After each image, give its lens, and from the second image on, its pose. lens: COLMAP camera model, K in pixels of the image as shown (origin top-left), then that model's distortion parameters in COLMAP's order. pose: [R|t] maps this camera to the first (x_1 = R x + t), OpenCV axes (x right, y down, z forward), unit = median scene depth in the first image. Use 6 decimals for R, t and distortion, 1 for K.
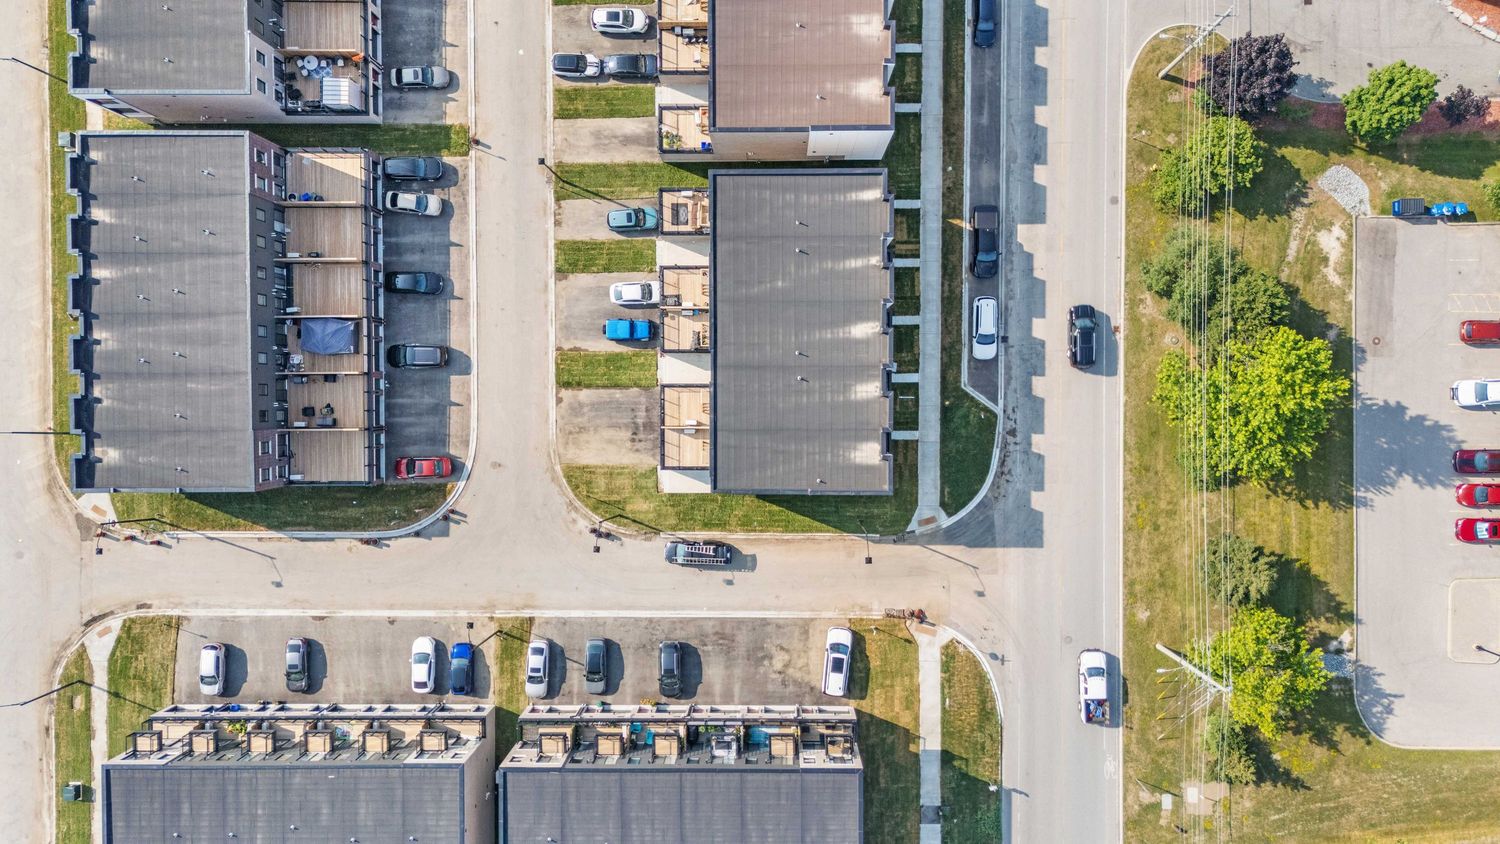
lens RADIAL K [[1097.4, 0, 751.9], [0, 1097.4, 421.6], [0, 0, 1]] dist [0.074043, -0.075634]
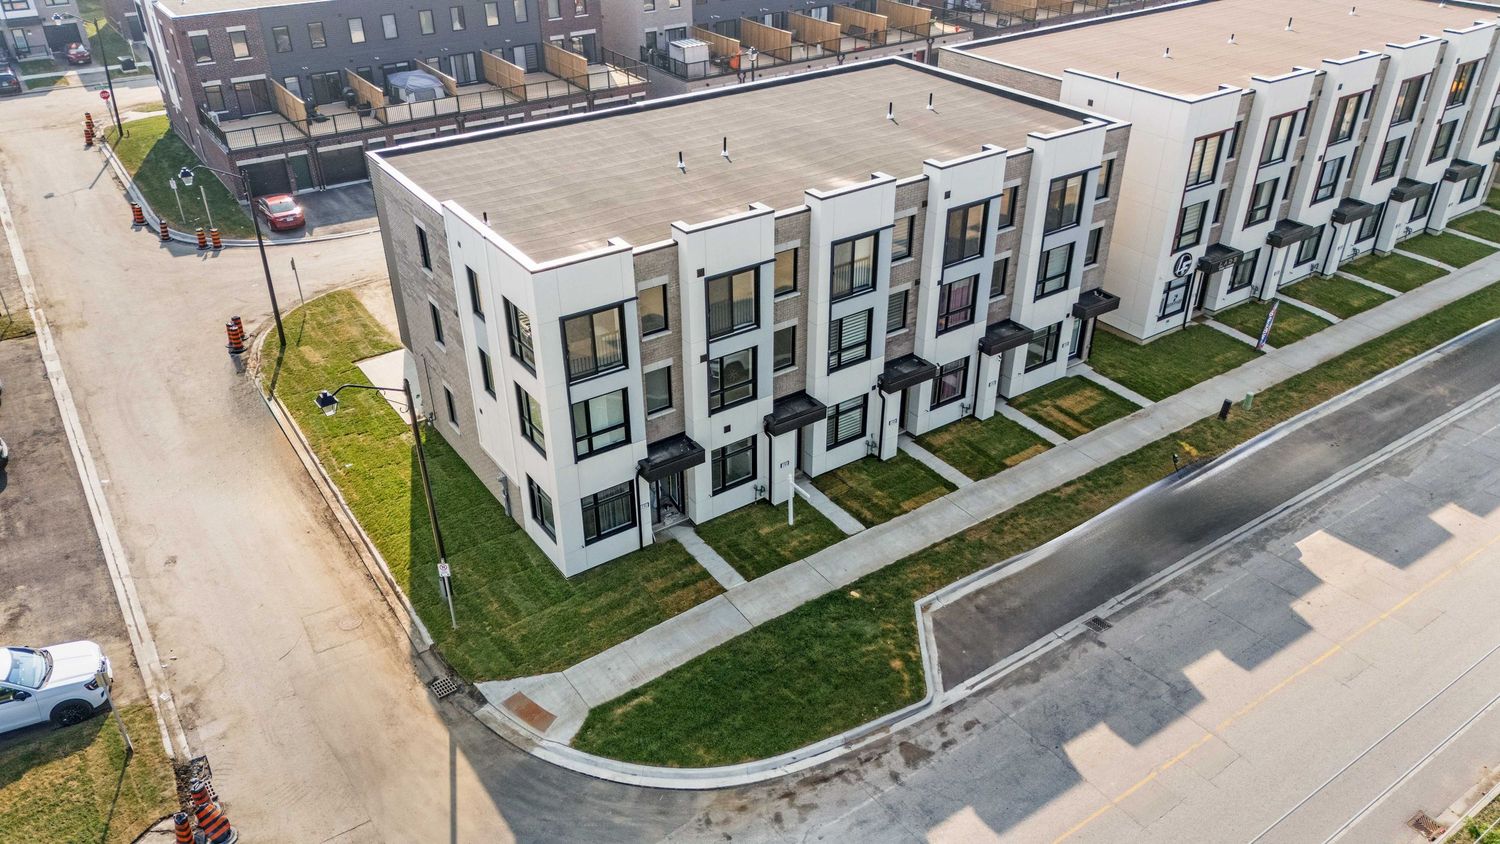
lens RADIAL K [[1099.0, 0, 755.6], [0, 1099.0, 429.5], [0, 0, 1]] dist [0.079237, -0.083044]
pose [[0.569749, 0.444424, -0.691284, 0.384861], [-0.821428, 0.282034, -0.495694, 0.174137], [-0.025333, 0.850261, 0.525751, 0.762778]]
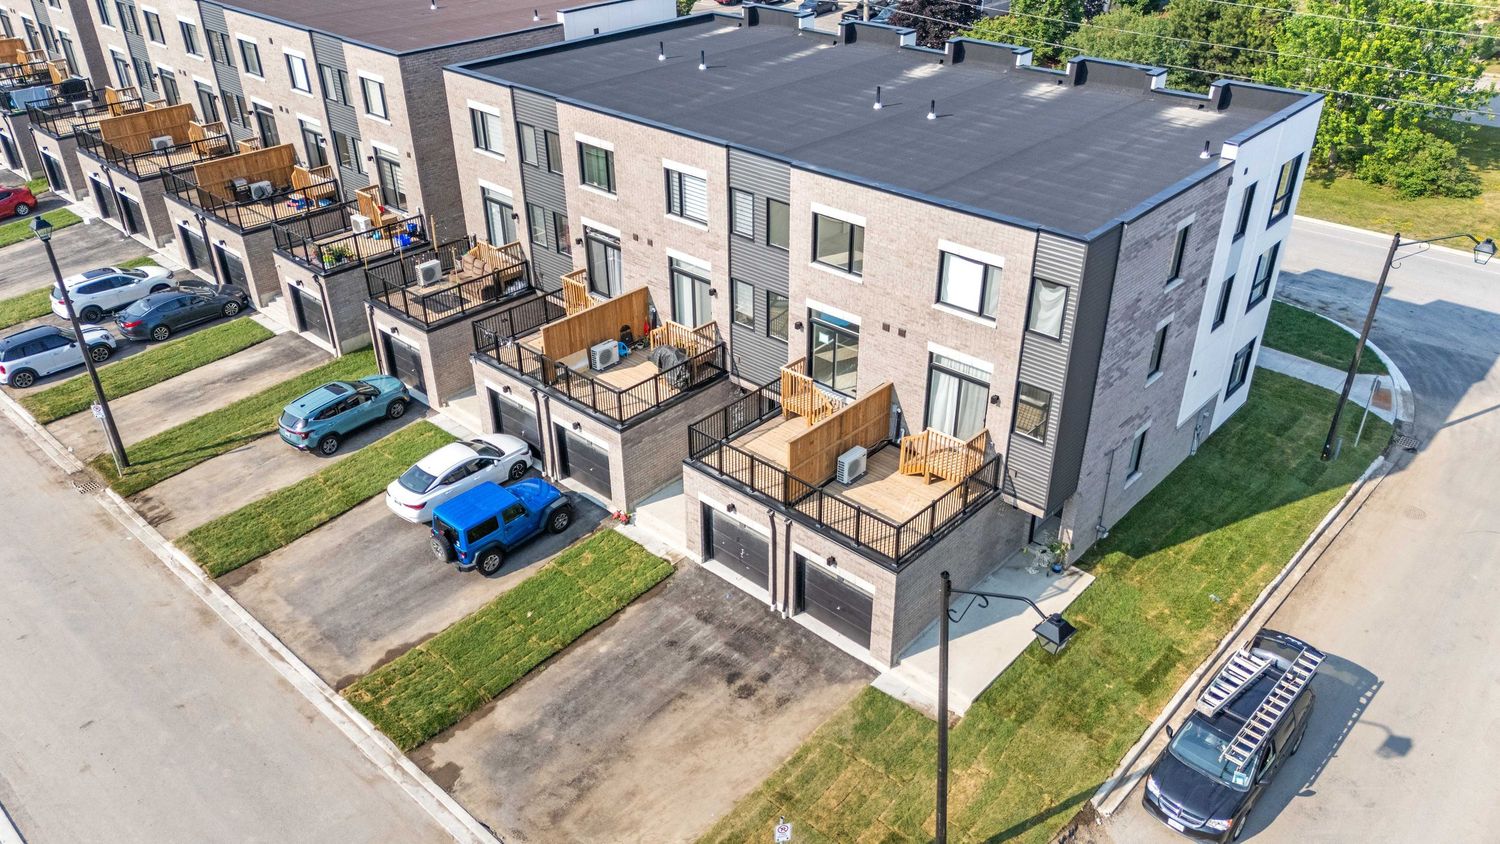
lens RADIAL K [[1097.4, 0, 751.9], [0, 1097.4, 421.6], [0, 0, 1]] dist [0.074043, -0.075634]
pose [[0.675936, -0.362674, 0.641543, -0.269222], [0.736882, 0.319898, -0.595542, 0.168543], [0.010759, 0.875290, 0.483479, 0.808493]]
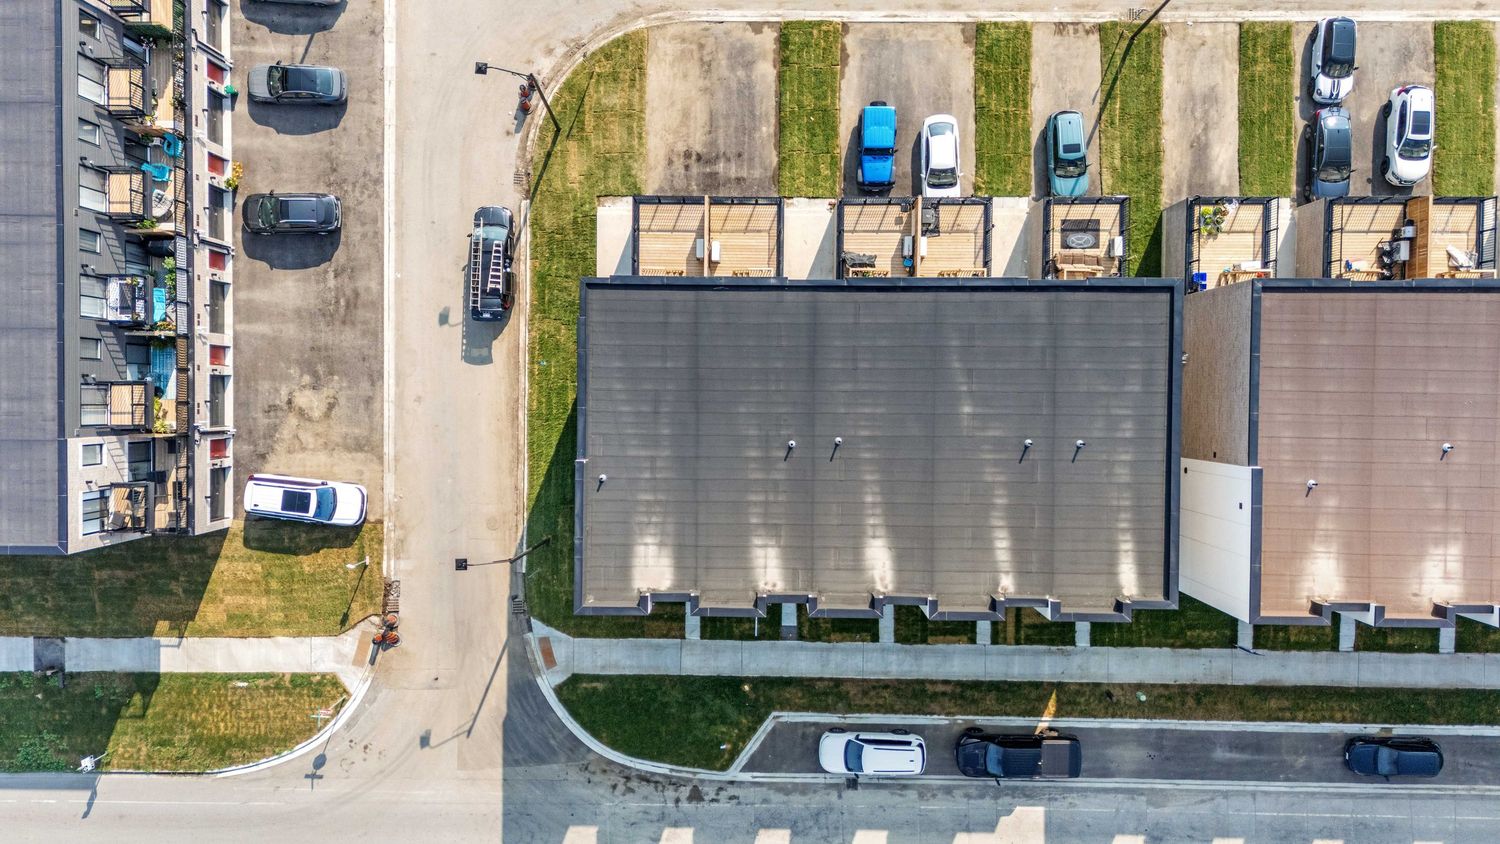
lens RADIAL K [[1097.4, 0, 751.9], [0, 1097.4, 421.6], [0, 0, 1]] dist [0.074043, -0.075634]
pose [[-0.008914, 0.999018, 0.043391, 0.008055], [-0.999921, -0.008518, -0.009286, -0.013157], [-0.008907, -0.043471, 0.999015, 0.410995]]
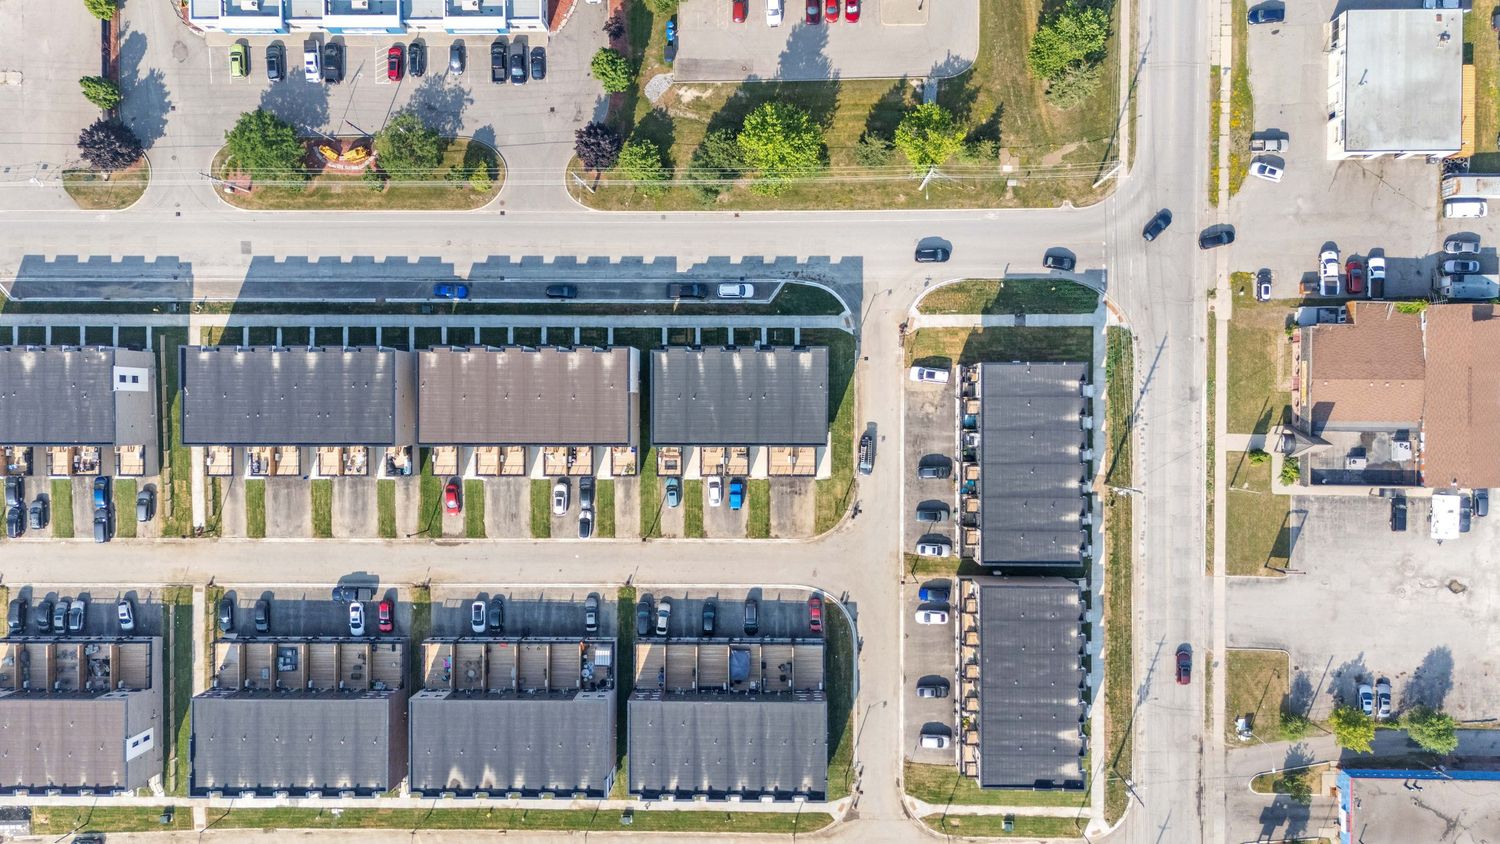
lens RADIAL K [[1135.4, 0, 750.0], [0, 1135.4, 422.0], [0, 0, 1]] dist [0.074898, -0.076682]
pose [[0.002595, -0.999926, 0.011890, -0.017584], [0.998625, 0.001968, -0.052394, 0.031857], [0.052367, 0.012009, 0.998556, -0.785852]]
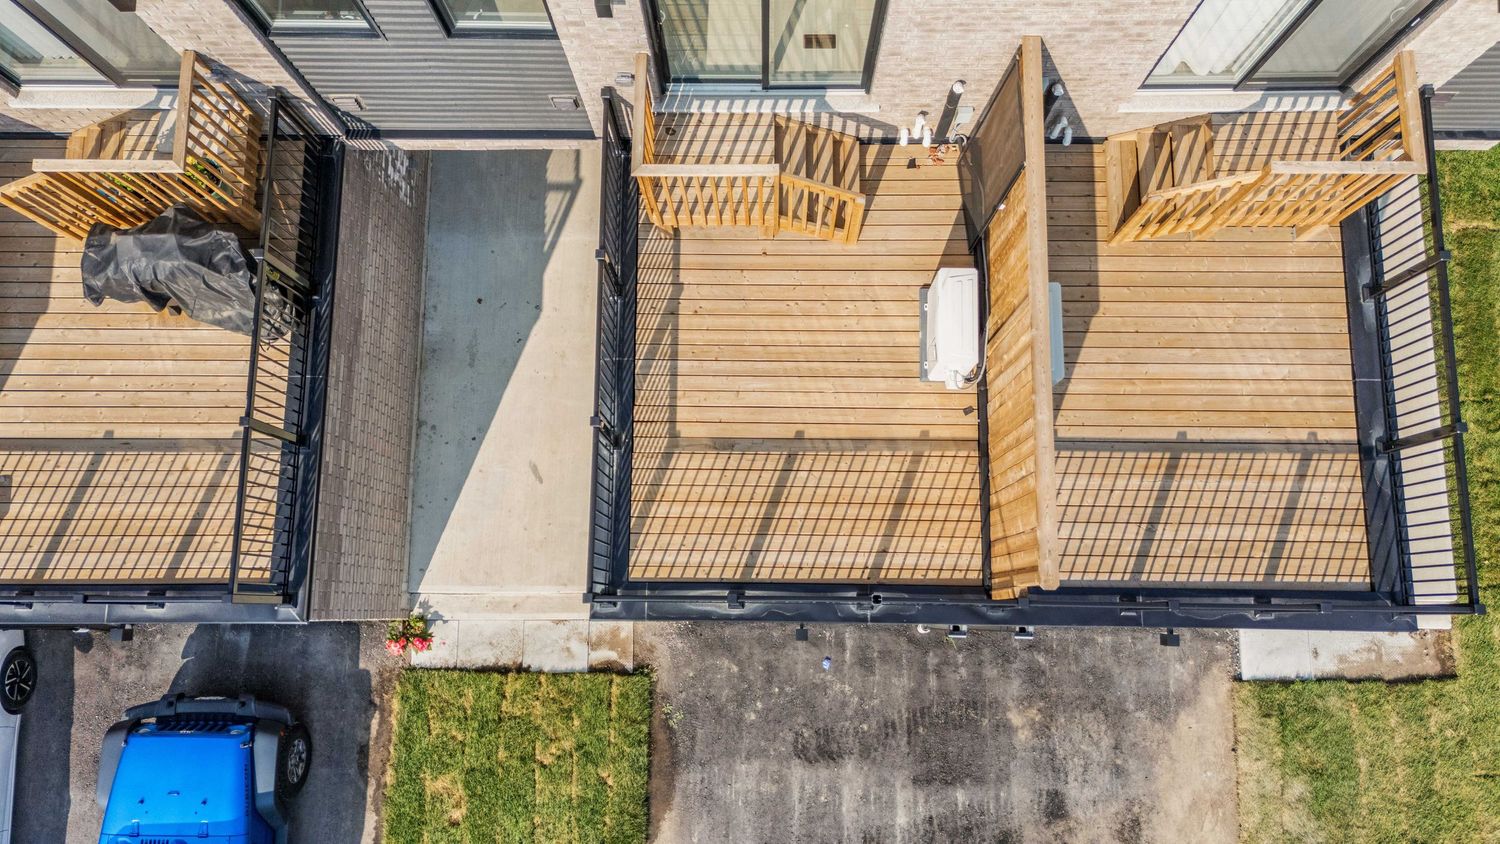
lens RADIAL K [[1099.0, 0, 755.6], [0, 1099.0, 429.5], [0, 0, 1]] dist [0.079237, -0.083044]
pose [[0.008147, -0.982416, 0.186528, -0.083189], [0.999424, 0.001852, -0.033897, -0.014479], [0.032955, 0.186696, 0.981865, 0.867618]]
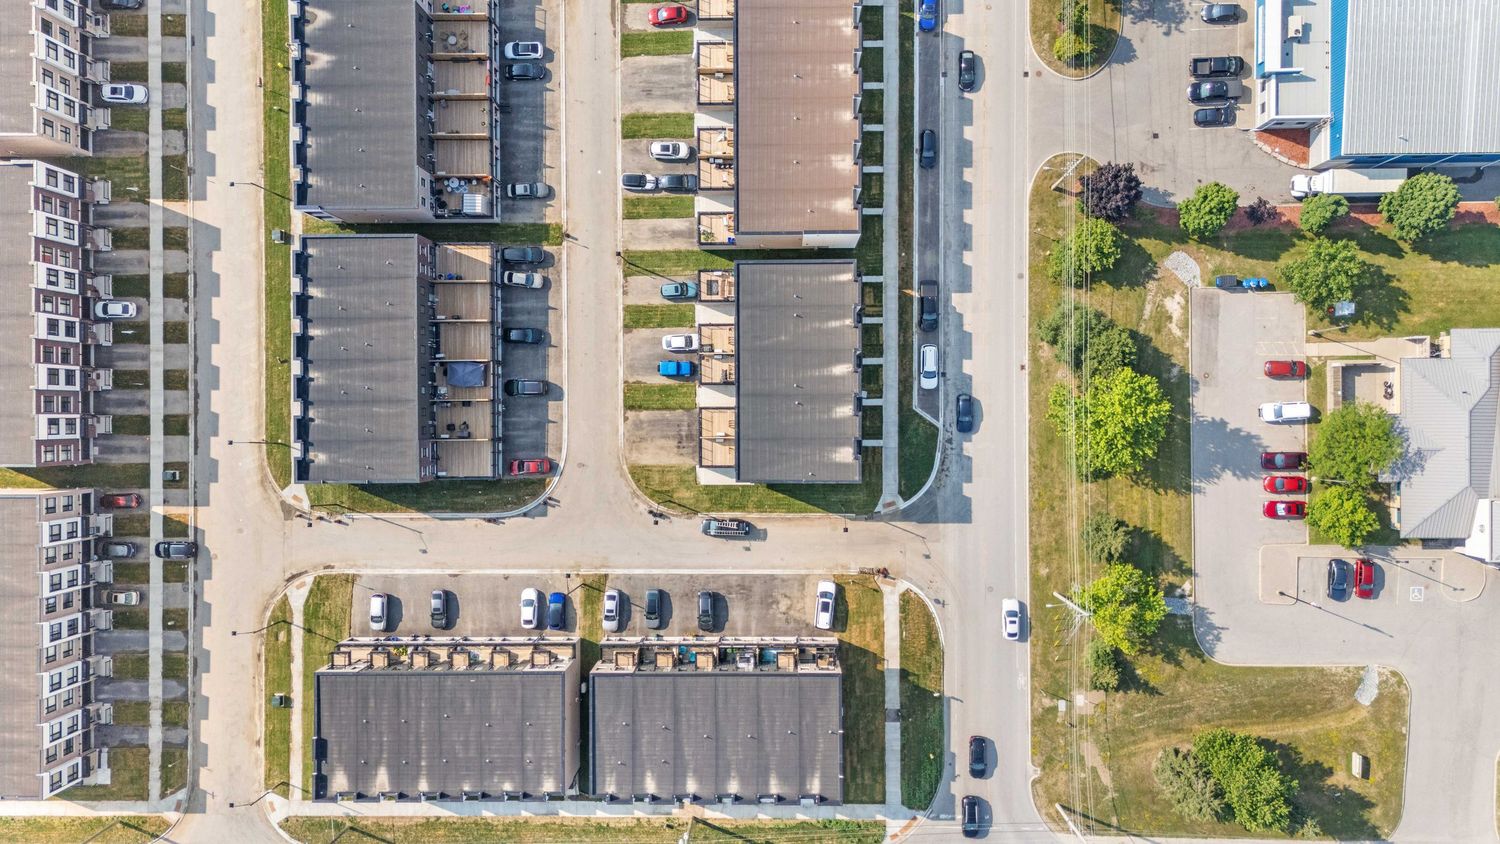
lens RADIAL K [[1097.4, 0, 751.9], [0, 1097.4, 421.6], [0, 0, 1]] dist [0.074043, -0.075634]
pose [[0.999981, -0.002454, -0.005579, -0.007213], [0.002359, 0.999855, -0.016840, 0.008259], [0.005619, 0.016826, 0.999843, -0.402278]]
